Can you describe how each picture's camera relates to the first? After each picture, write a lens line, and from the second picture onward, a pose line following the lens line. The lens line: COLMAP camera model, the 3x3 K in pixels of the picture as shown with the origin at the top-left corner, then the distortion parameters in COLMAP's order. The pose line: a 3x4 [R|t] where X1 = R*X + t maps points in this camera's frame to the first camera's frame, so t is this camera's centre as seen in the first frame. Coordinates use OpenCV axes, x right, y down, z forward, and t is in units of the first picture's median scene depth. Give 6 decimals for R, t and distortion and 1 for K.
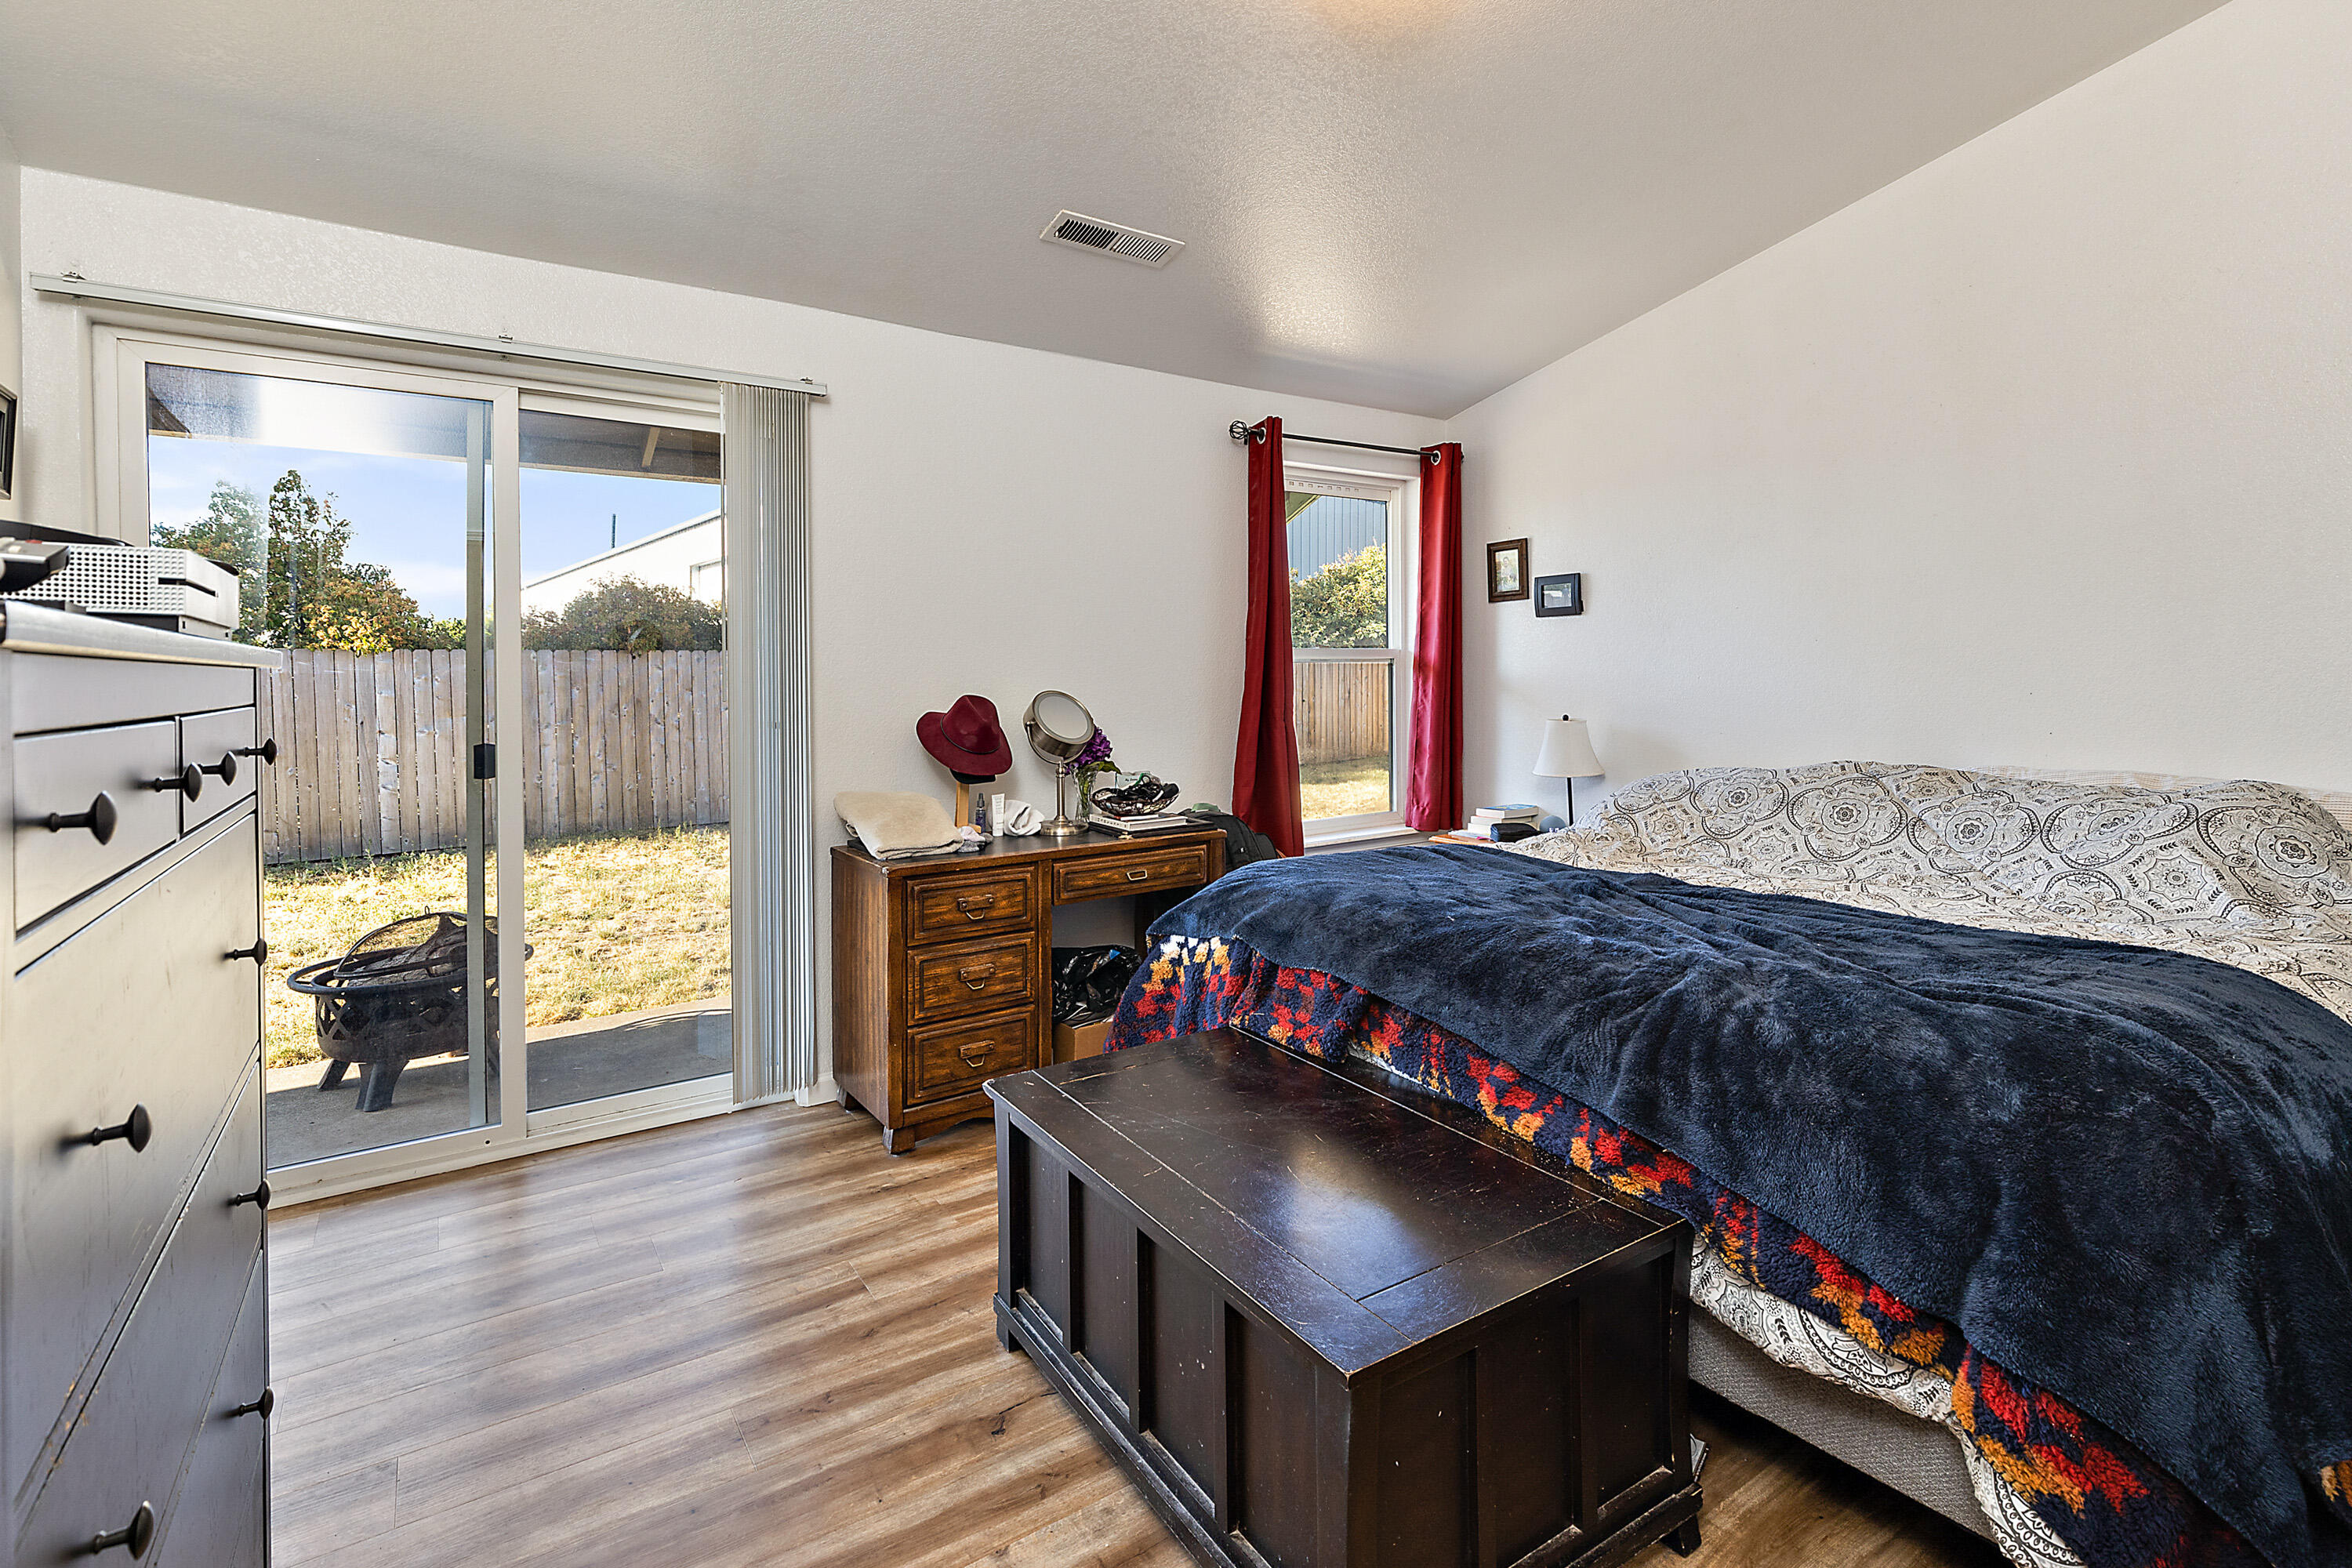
lens RADIAL K [[1095.9, 0, 1177.5], [0, 1095.9, 636.7], [0, 0, 1]] dist [0.008434, -0.001428]
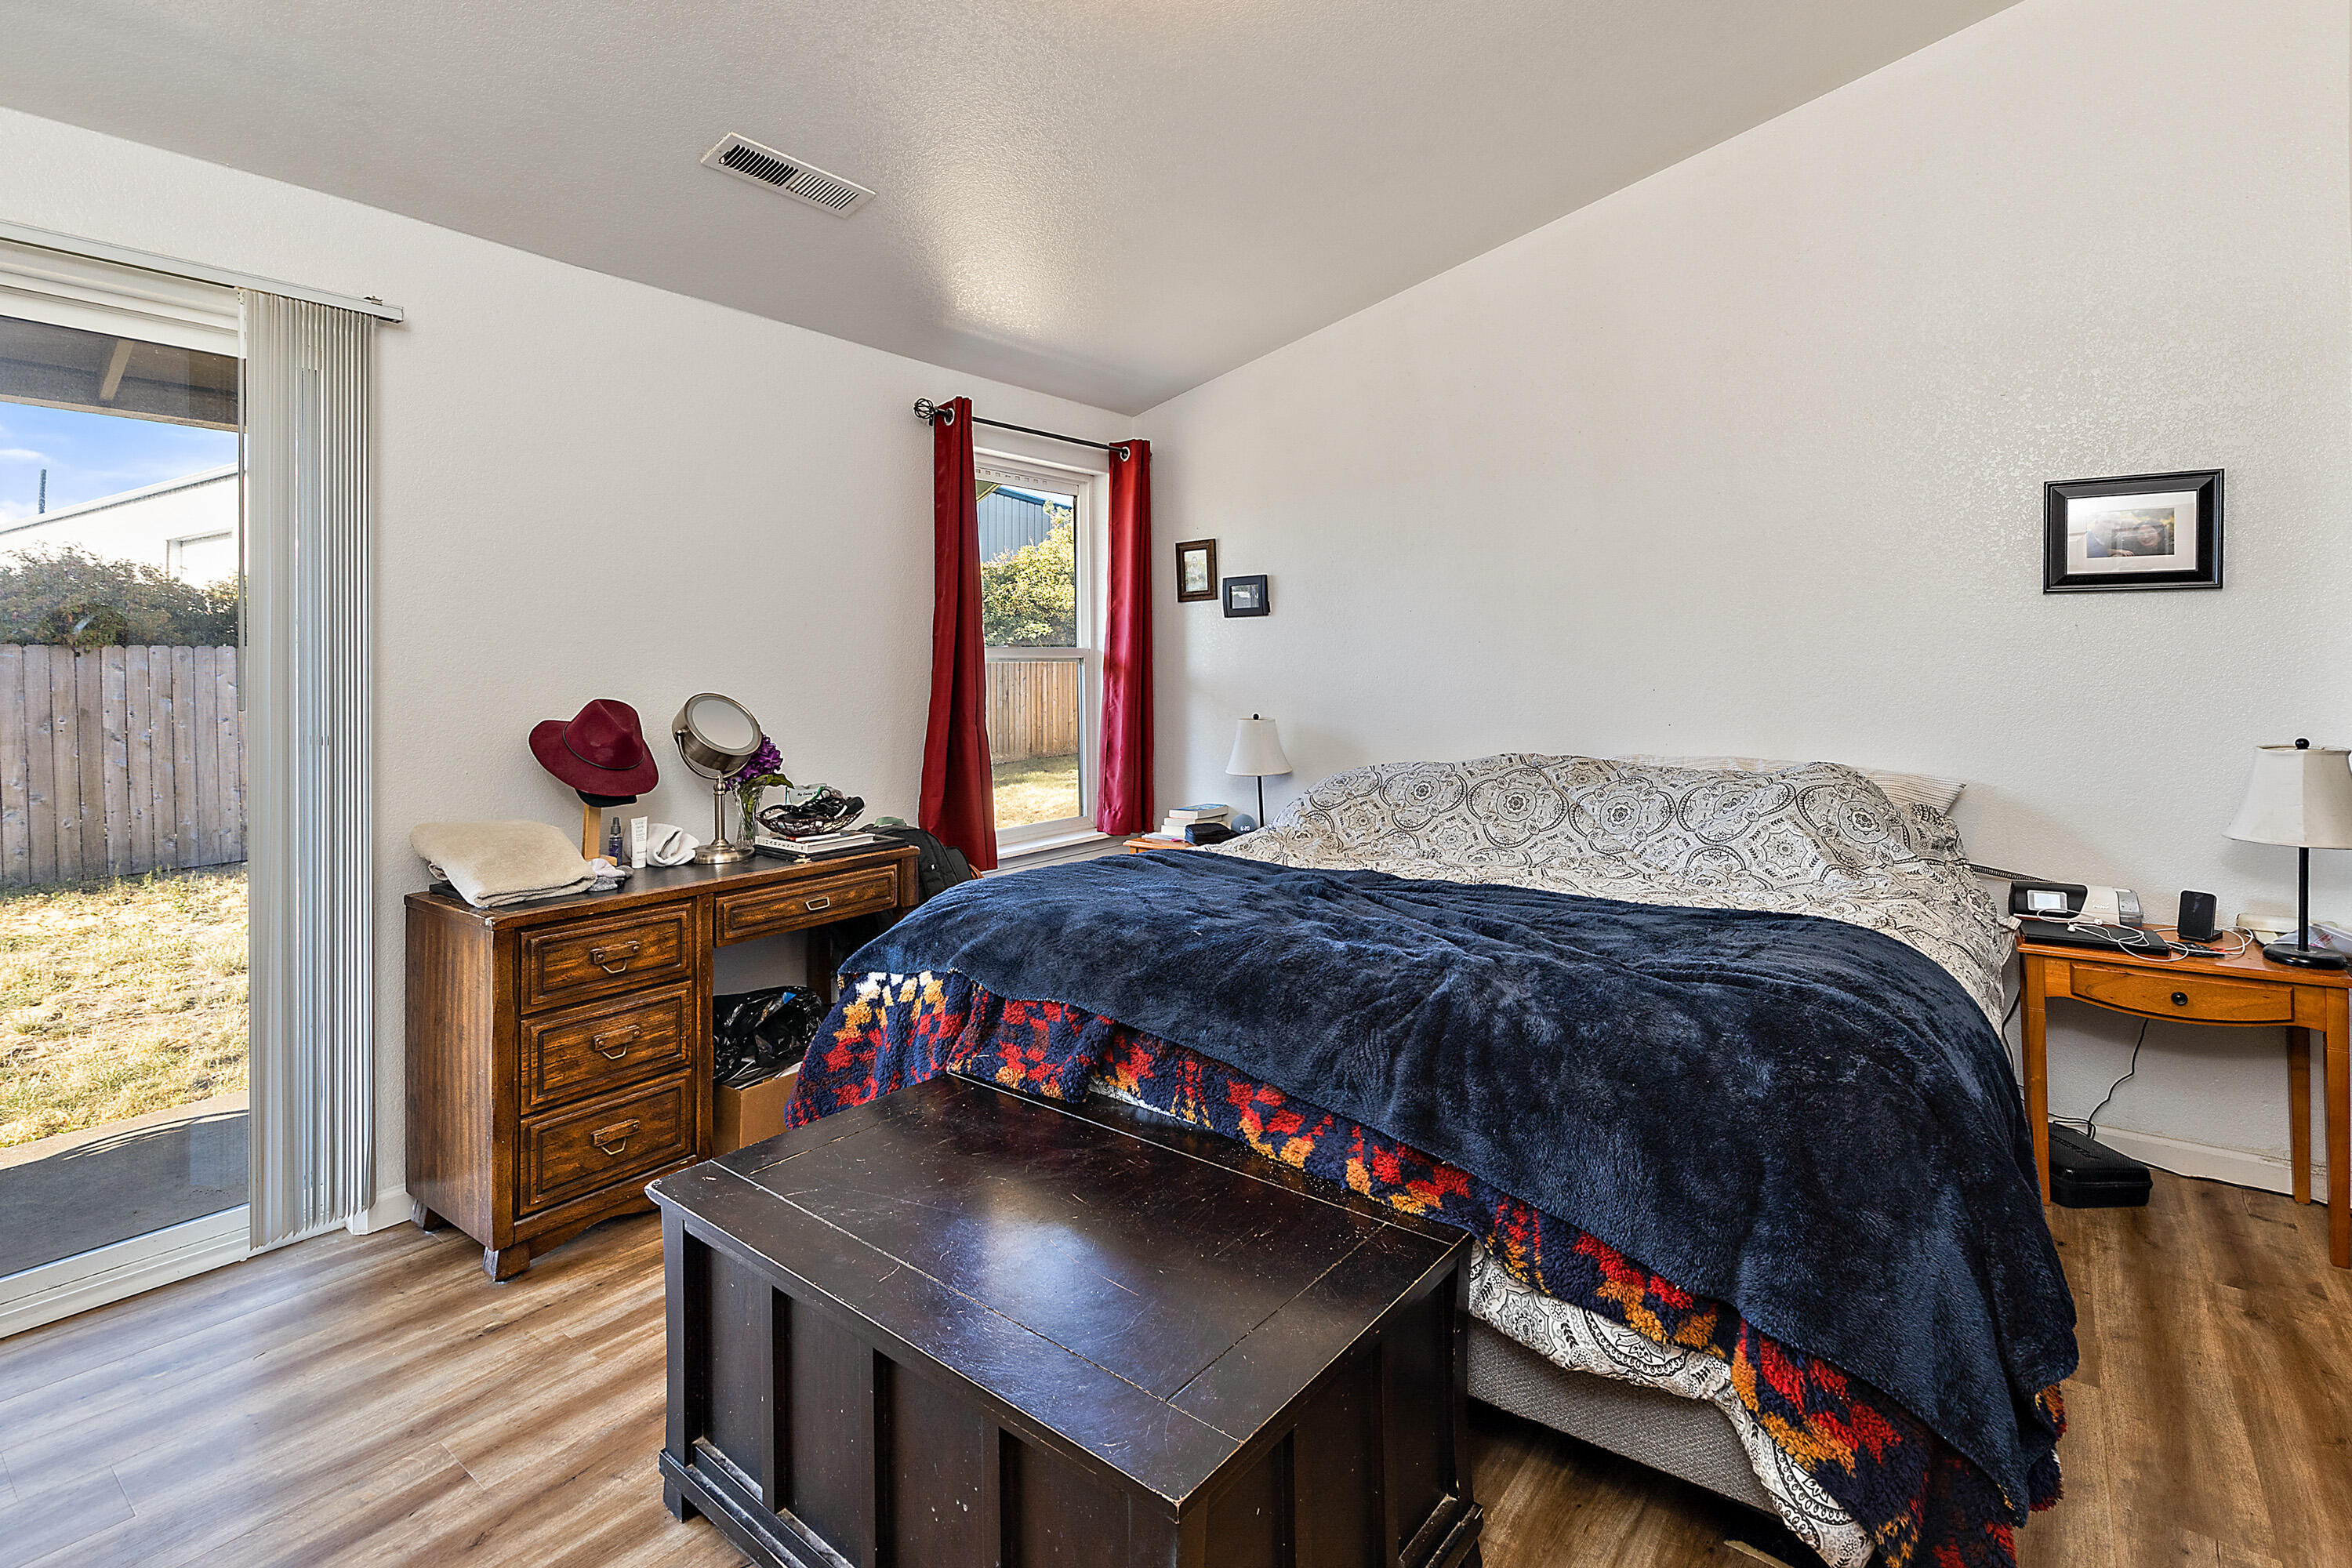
lens RADIAL K [[1095.9, 0, 1177.5], [0, 1095.9, 636.7], [0, 0, 1]] dist [0.008434, -0.001428]
pose [[0.947165, 0.010131, 0.320588, -0.063349], [-0.009625, 0.999949, -0.003165, 0.006131], [-0.320603, -0.000088, 0.947214, 0.106563]]
